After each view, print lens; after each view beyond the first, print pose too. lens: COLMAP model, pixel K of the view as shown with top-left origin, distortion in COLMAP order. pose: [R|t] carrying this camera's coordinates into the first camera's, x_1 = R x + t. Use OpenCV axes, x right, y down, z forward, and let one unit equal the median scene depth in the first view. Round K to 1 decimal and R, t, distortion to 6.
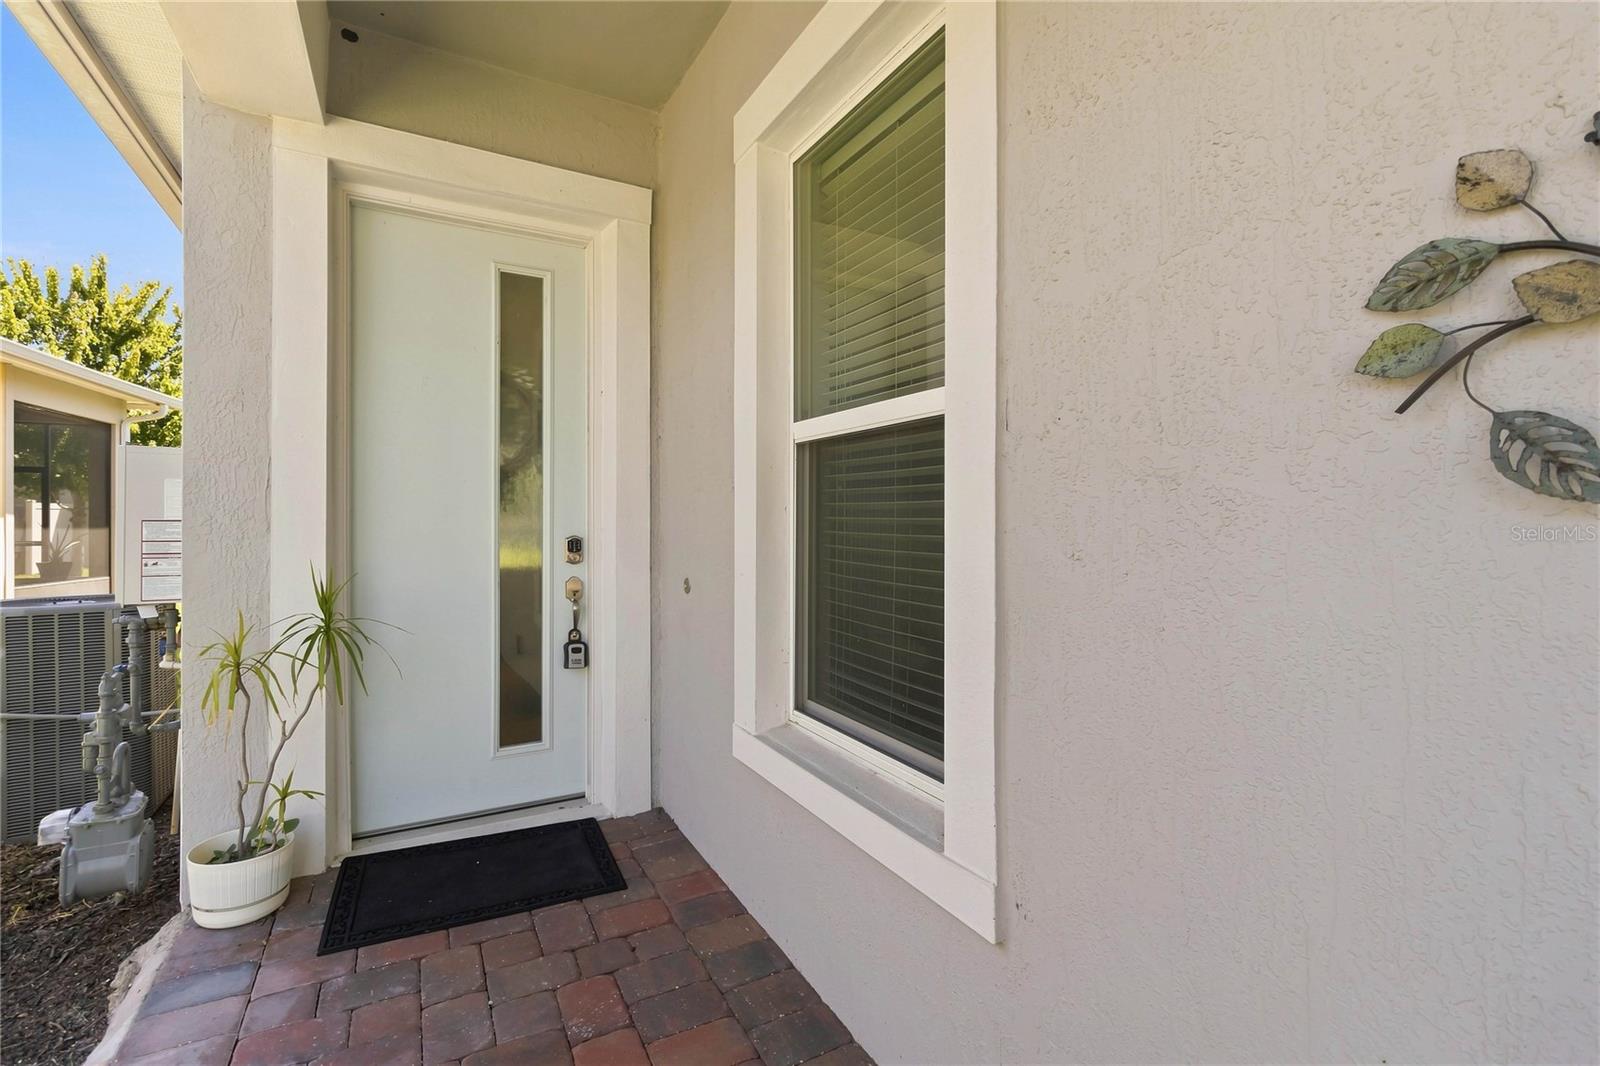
lens RADIAL K [[737.1, 0, 801.5], [0, 737.1, 523.5], [0, 0, 1]] dist [-0.008584, -0.000913]
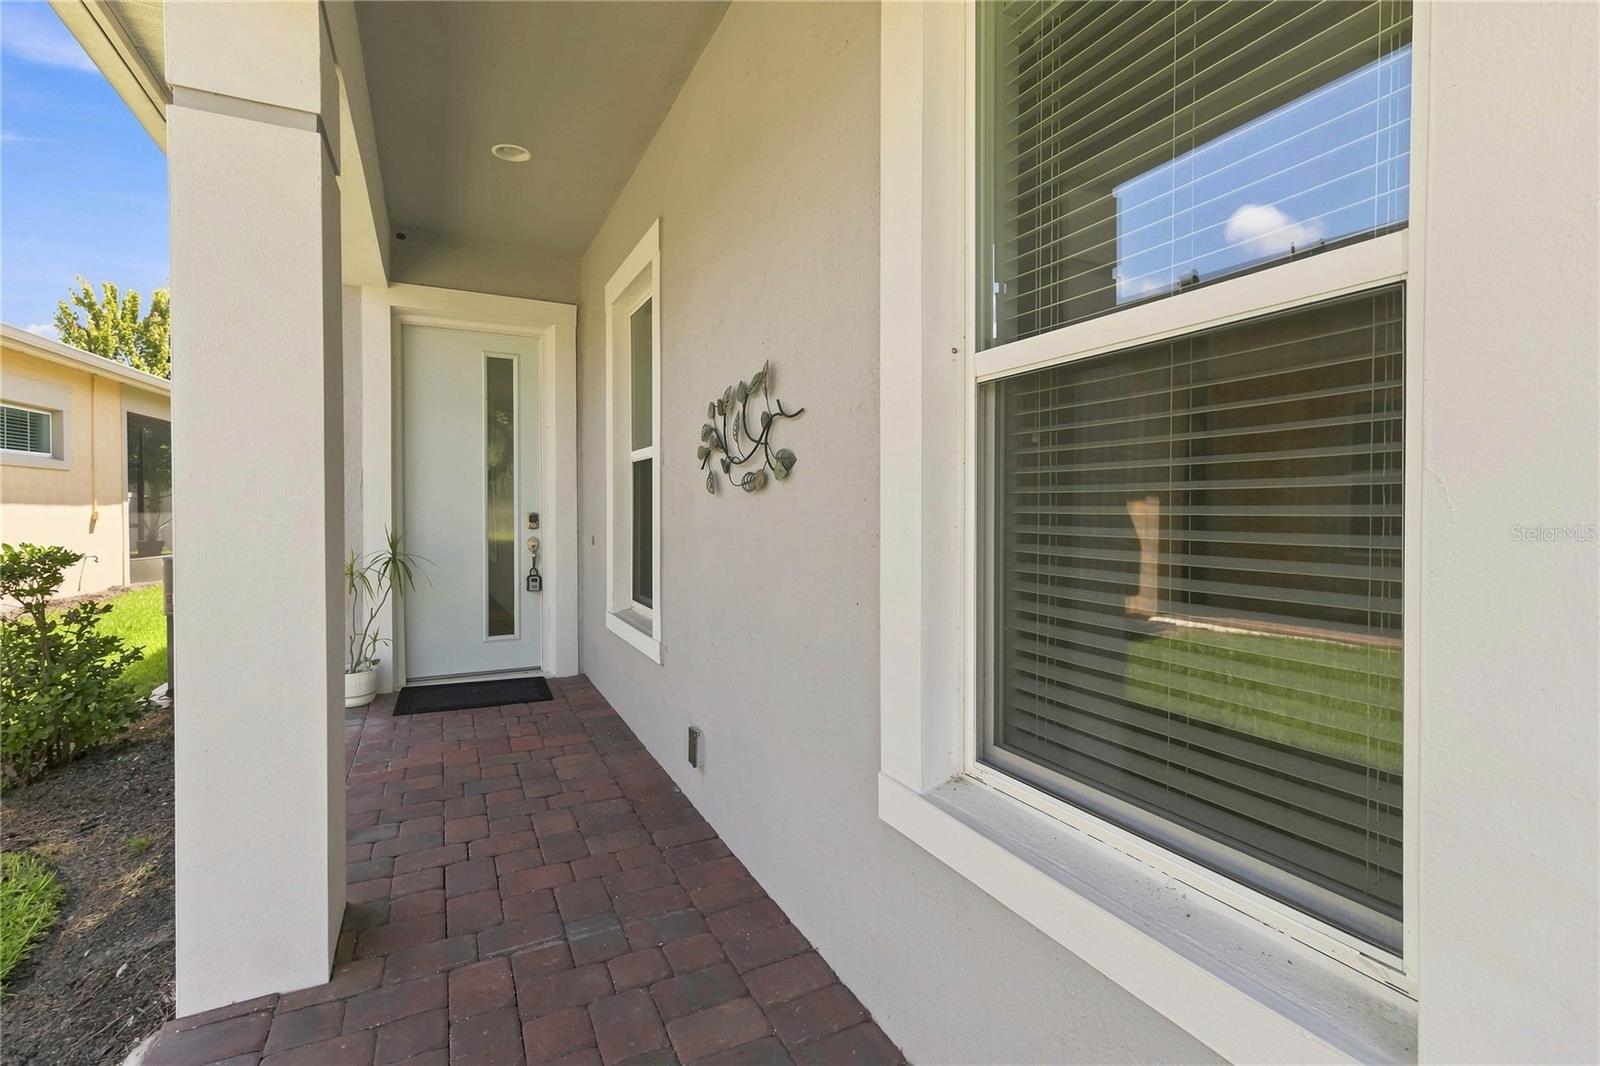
lens RADIAL K [[737.1, 0, 799.5], [0, 737.1, 528.7], [0, 0, 1]] dist [-0.008584, -0.000913]
pose [[0.999477, 0.003342, -0.032163, 0.381364], [-0.002641, 0.999759, 0.021789, 0.016808], [0.032228, -0.021693, 0.999245, -0.710603]]
